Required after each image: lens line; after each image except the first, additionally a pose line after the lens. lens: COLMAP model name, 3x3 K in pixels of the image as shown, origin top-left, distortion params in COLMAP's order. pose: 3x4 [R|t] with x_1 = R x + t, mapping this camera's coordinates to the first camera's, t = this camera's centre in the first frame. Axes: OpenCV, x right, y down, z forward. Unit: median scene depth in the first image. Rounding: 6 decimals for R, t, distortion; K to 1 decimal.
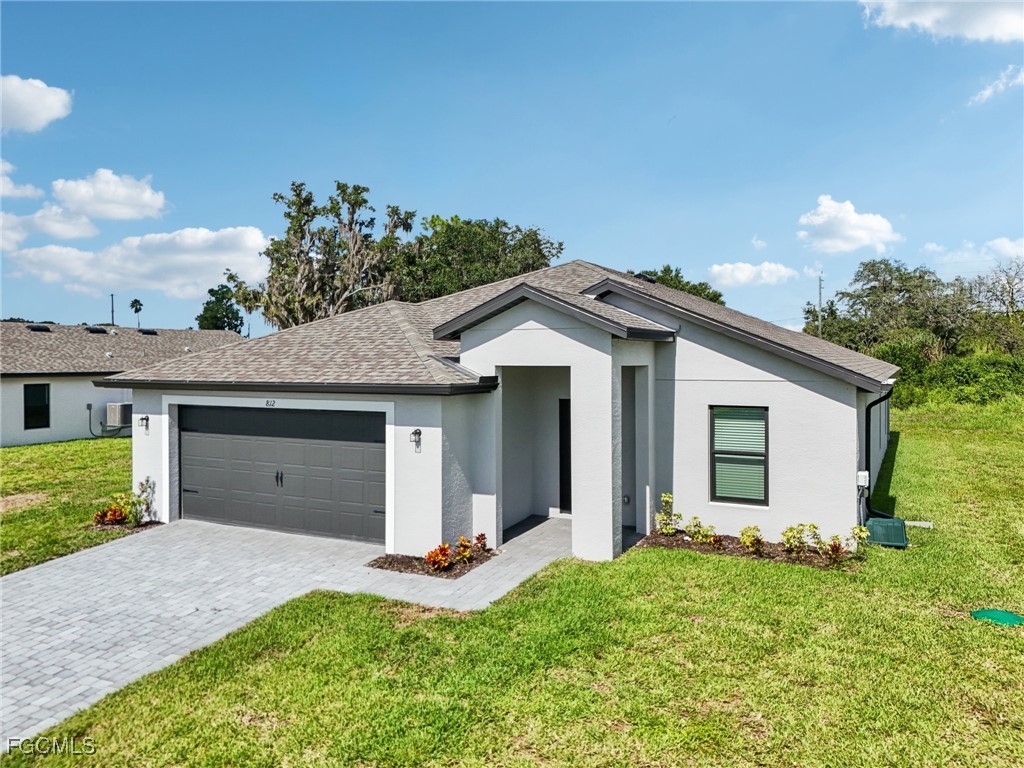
lens RADIAL K [[730.3, 0, 515.0], [0, 730.3, 372.6], [0, 0, 1]] dist [0.060820, -0.052160]
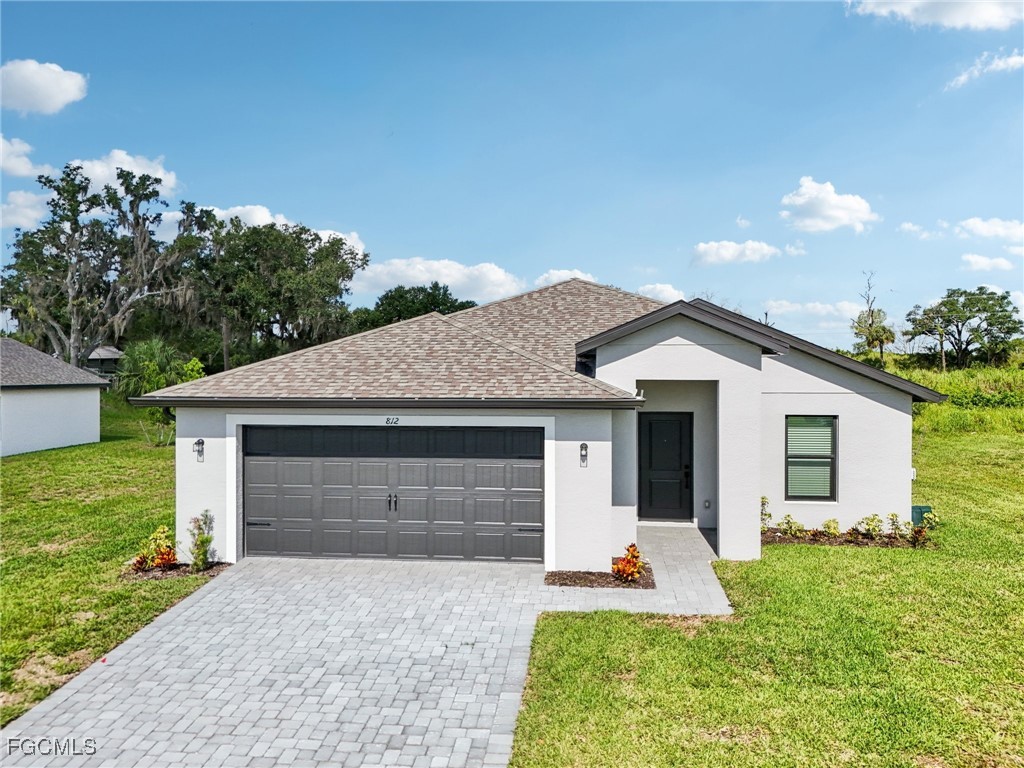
lens RADIAL K [[734.0, 0, 500.2], [0, 734.0, 380.4], [0, 0, 1]] dist [0.041802, -0.046539]
pose [[0.935058, 0.000067, 0.354495, -0.545207], [0.003307, 0.999955, -0.008912, 0.000001], [-0.354480, 0.009506, 0.935015, 0.095882]]
